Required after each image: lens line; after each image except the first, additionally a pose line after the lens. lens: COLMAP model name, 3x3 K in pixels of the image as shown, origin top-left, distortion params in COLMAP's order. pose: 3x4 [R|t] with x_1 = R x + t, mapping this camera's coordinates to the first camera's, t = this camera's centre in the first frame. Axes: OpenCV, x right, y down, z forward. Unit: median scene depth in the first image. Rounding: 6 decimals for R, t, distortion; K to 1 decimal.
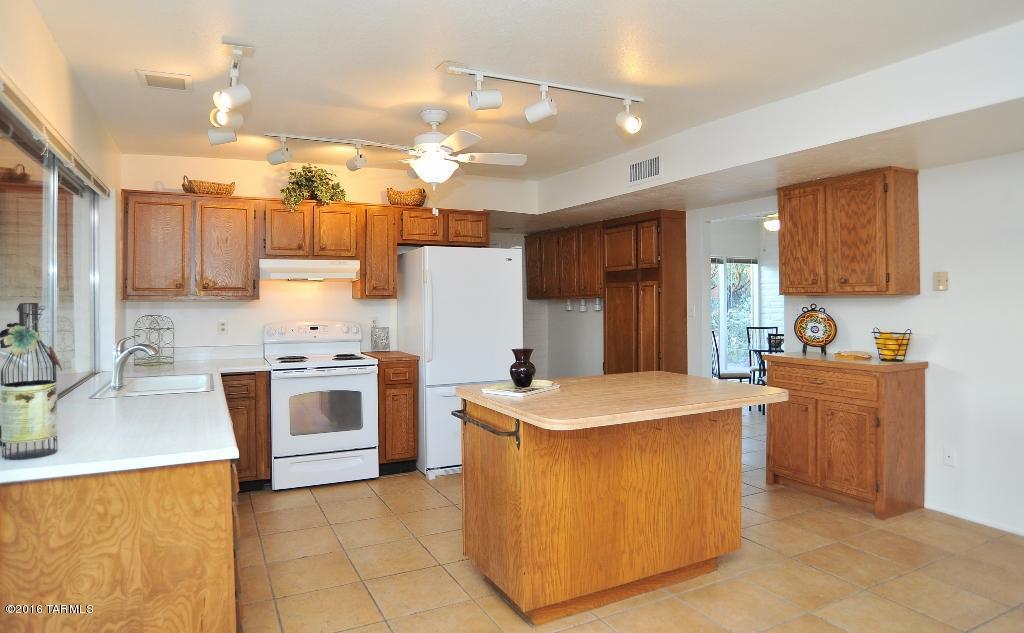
lens RADIAL K [[614.1, 0, 505.2], [0, 614.1, 297.7], [0, 0, 1]] dist [-0.008329, -0.000855]
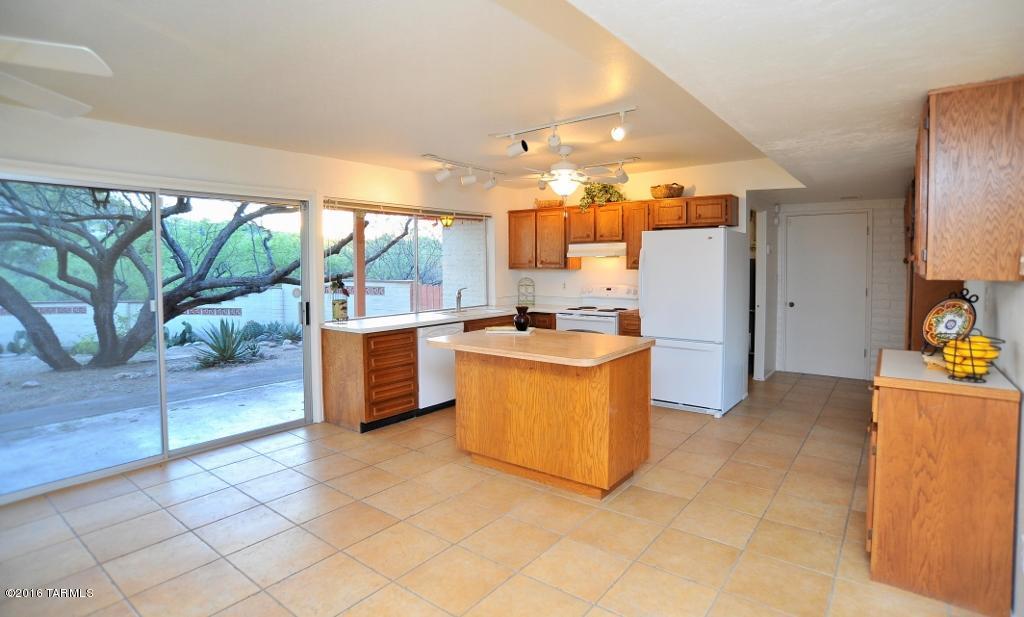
lens RADIAL K [[506.7, 0, 511.5], [0, 506.7, 302.3], [0, 0, 1]] dist [-0.025861, -0.000773]
pose [[0.426501, 0.072781, -0.901554, 0.968119], [-0.001559, 0.996815, 0.079733, -0.022057], [0.904486, -0.032600, 0.425256, 0.360089]]
